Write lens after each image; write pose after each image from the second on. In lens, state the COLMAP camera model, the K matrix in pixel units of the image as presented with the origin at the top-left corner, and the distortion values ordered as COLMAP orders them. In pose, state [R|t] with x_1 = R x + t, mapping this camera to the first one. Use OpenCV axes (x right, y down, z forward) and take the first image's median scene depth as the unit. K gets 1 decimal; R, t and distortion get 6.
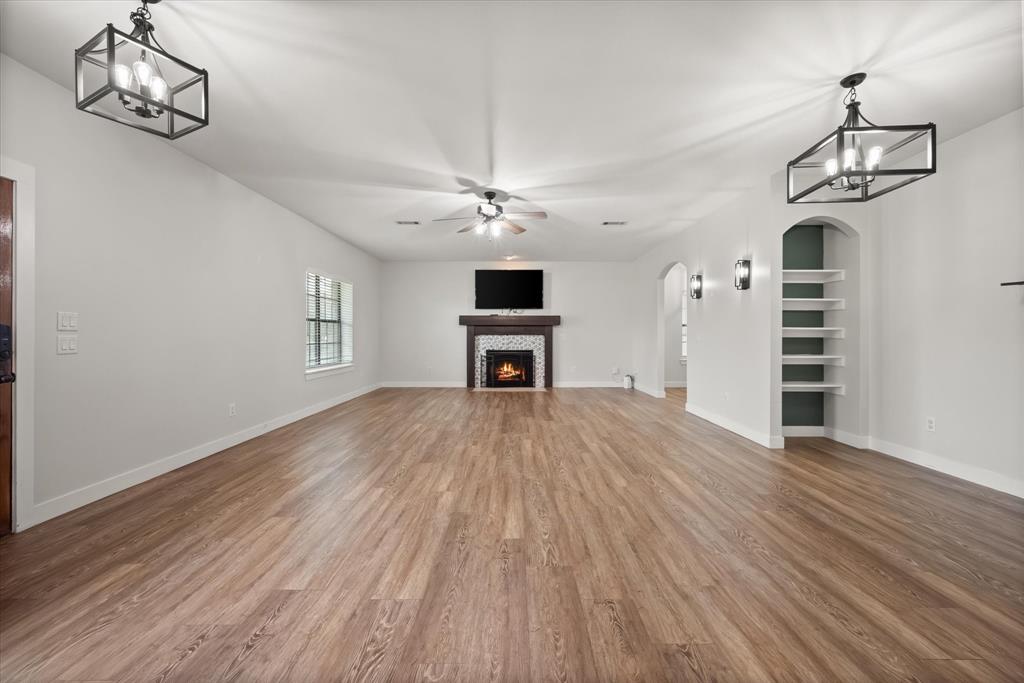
lens RADIAL K [[407.3, 0, 513.3], [0, 407.3, 331.1], [0, 0, 1]] dist [-0.001238, -0.000179]
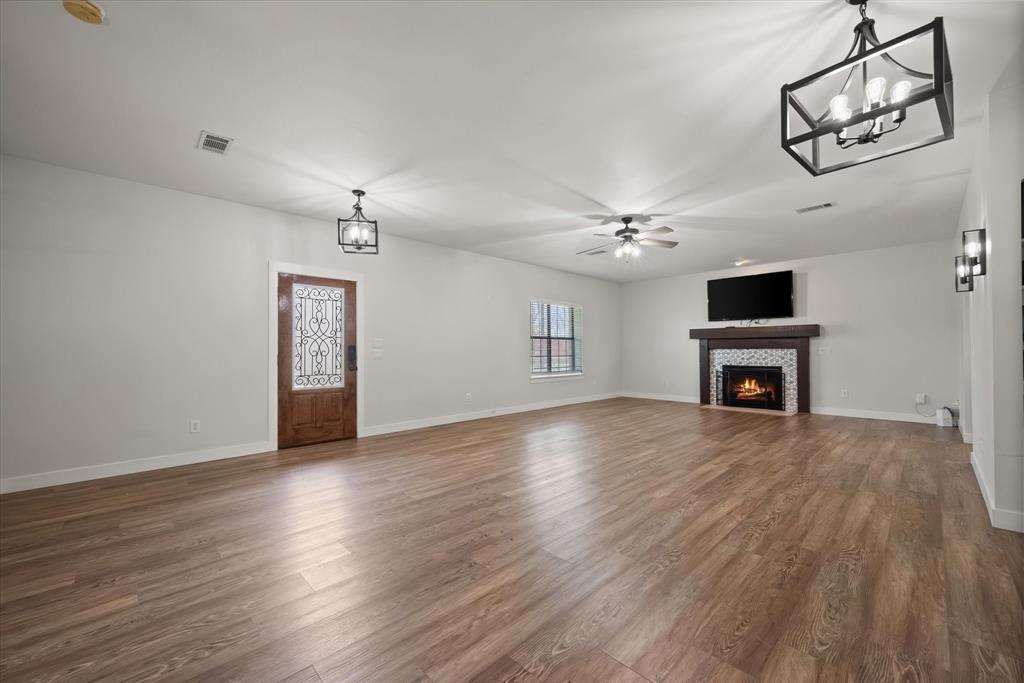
lens RADIAL K [[403.5, 0, 513.5], [0, 403.5, 346.3], [0, 0, 1]] dist [-0.000265, -0.000083]
pose [[0.698674, -0.009479, -0.715377, 0.500063], [0.010338, 0.999942, -0.003153, 0.002915], [0.715365, -0.005193, 0.698731, 0.031245]]
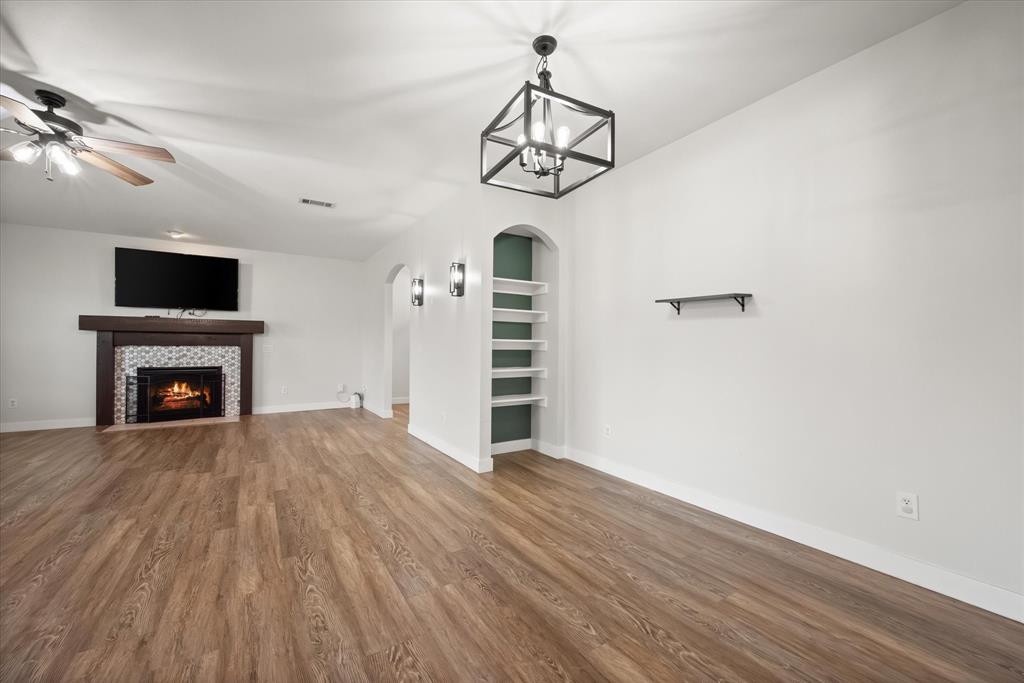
lens RADIAL K [[407.9, 0, 512.0], [0, 407.9, 341.5], [0, 0, 1]] dist [-0.000634, -0.000059]
pose [[0.843146, 0.009264, 0.537605, 0.181804], [-0.008746, 0.999956, -0.003515, -0.000701], [-0.537613, -0.001738, 0.843190, 0.178687]]
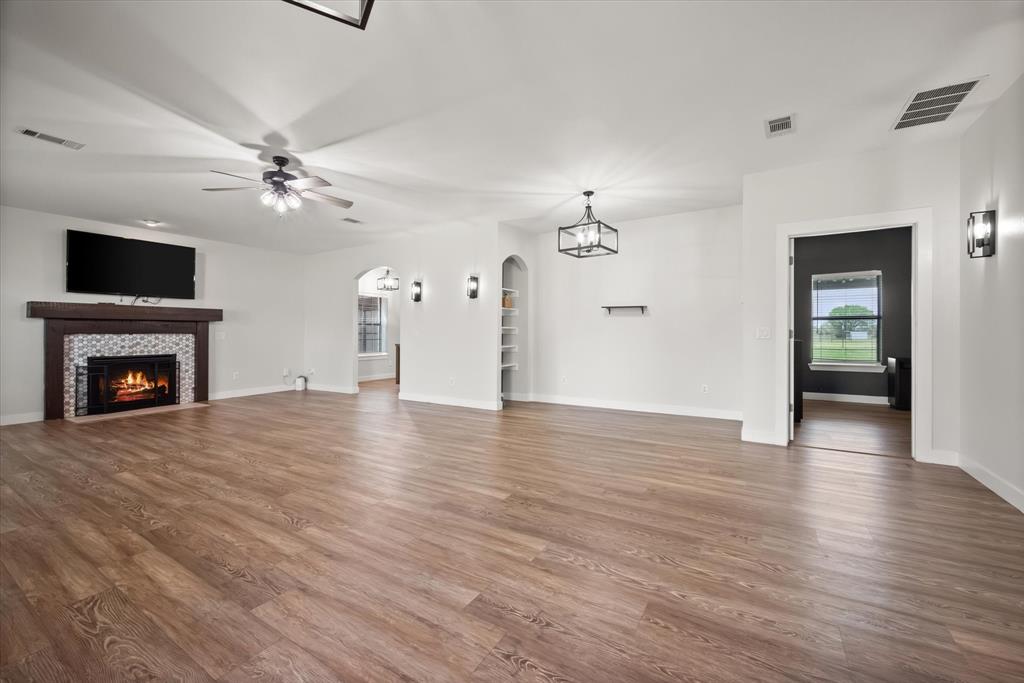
lens RADIAL K [[411.8, 0, 512.3], [0, 411.8, 332.4], [0, 0, 1]] dist [-0.000443, -0.000036]
pose [[0.524230, -0.000771, 0.851576, -0.518207], [-0.002881, 0.999992, 0.002678, 0.006831], [-0.851572, -0.003857, 0.524224, 0.170280]]
